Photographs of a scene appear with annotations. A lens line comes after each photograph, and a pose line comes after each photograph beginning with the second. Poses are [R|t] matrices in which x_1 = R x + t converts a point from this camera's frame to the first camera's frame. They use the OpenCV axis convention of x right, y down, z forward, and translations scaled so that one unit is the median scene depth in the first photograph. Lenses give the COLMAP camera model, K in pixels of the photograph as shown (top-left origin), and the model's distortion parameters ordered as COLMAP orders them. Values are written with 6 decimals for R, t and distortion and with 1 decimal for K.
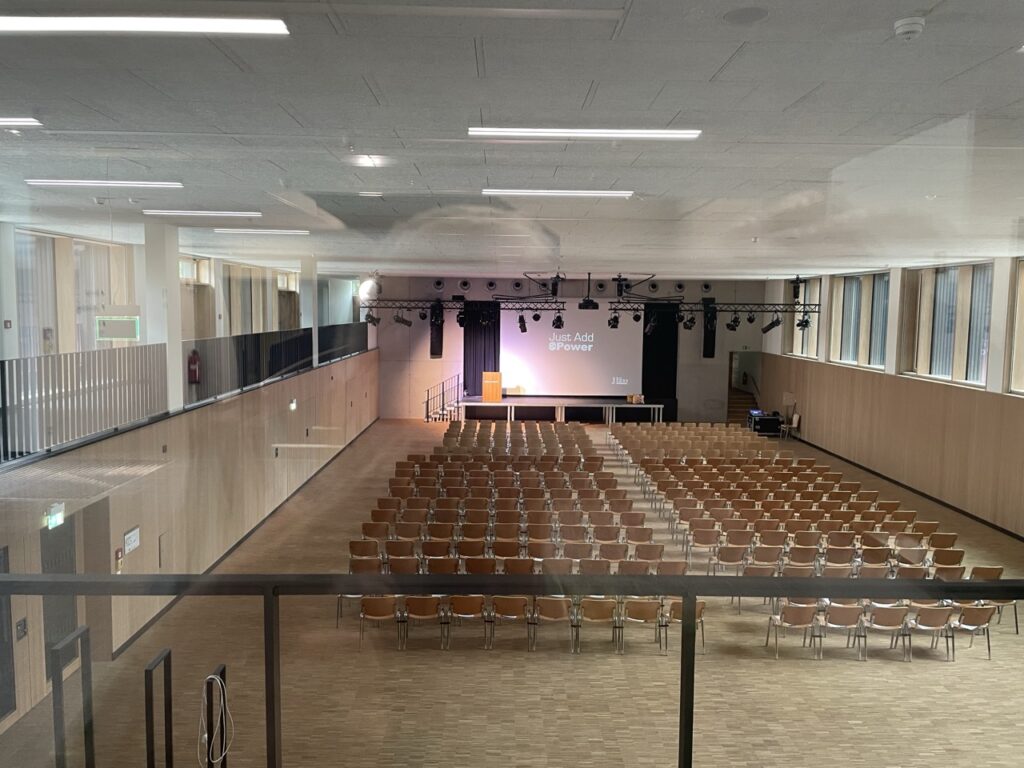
lens RADIAL K [[755.7, 0, 511.1], [0, 755.7, 382.2], [0, 0, 1]] dist [0.089478, -0.127055]
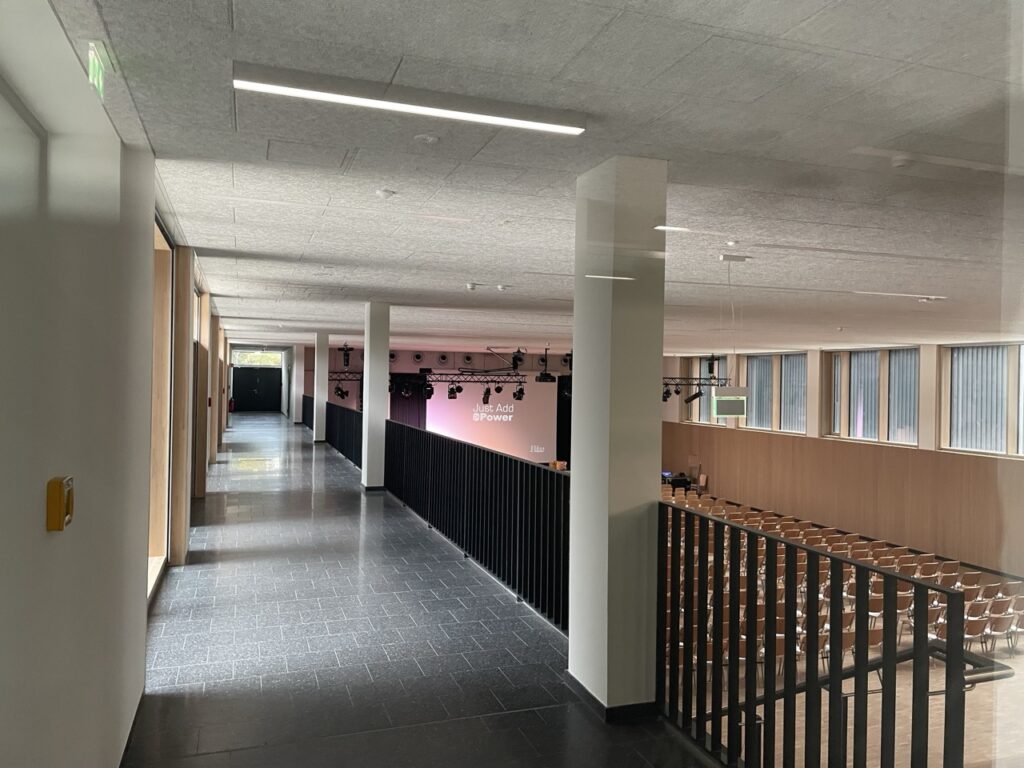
lens RADIAL K [[755.7, 0, 511.1], [0, 755.7, 382.2], [0, 0, 1]] dist [0.089478, -0.127055]
pose [[0.951265, 0.001246, 0.308373, -0.274594], [0.027151, 0.995770, -0.087778, -0.003414], [-0.307178, 0.091873, 0.947207, 0.000258]]
